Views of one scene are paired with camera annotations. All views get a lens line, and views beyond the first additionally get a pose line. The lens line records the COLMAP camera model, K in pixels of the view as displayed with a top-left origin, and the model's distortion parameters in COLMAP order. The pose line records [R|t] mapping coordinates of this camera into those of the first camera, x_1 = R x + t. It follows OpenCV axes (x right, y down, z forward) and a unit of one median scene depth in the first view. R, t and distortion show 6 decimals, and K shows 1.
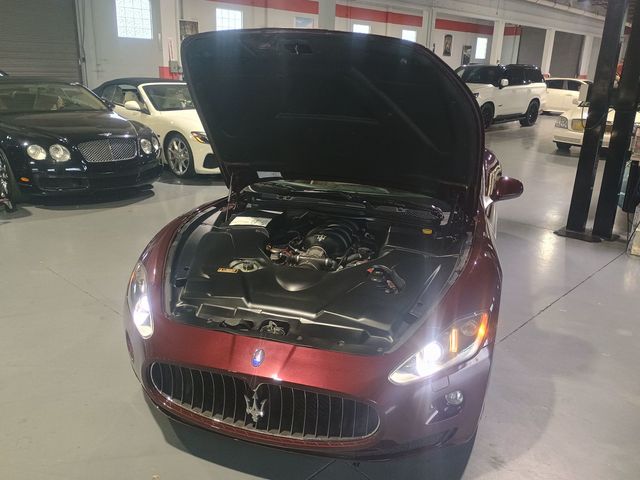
lens RADIAL K [[543.4, 0, 320.0], [0, 543.4, 240.0], [0, 0, 1]] dist [0.053423, -0.058499]
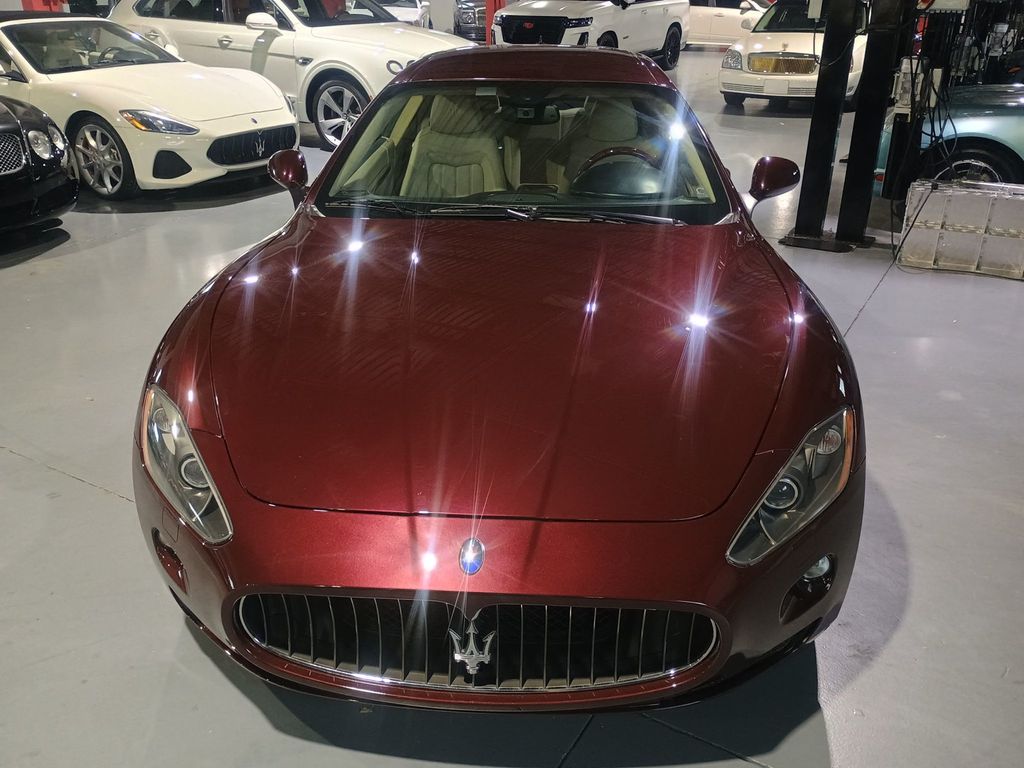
lens RADIAL K [[869.4, 0, 512.0], [0, 869.4, 384.0], [0, 0, 1]] dist [0.053423, -0.058499]
pose [[0.974395, -0.121601, 0.189123, -0.057830], [0.097194, 0.986285, 0.133396, -0.012842], [-0.202751, -0.111598, 0.972850, 0.060711]]
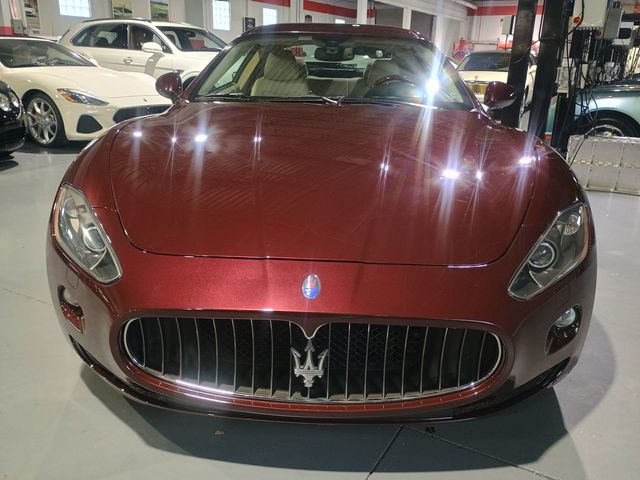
lens RADIAL K [[545.7, 0, 318.7], [0, 545.7, 246.2], [0, 0, 1]] dist [0.060858, -0.082662]
pose [[0.968759, -0.088681, 0.231605, -0.068595], [0.082851, 0.995954, 0.034799, 0.040003], [-0.233754, -0.014523, 0.972187, 0.101406]]
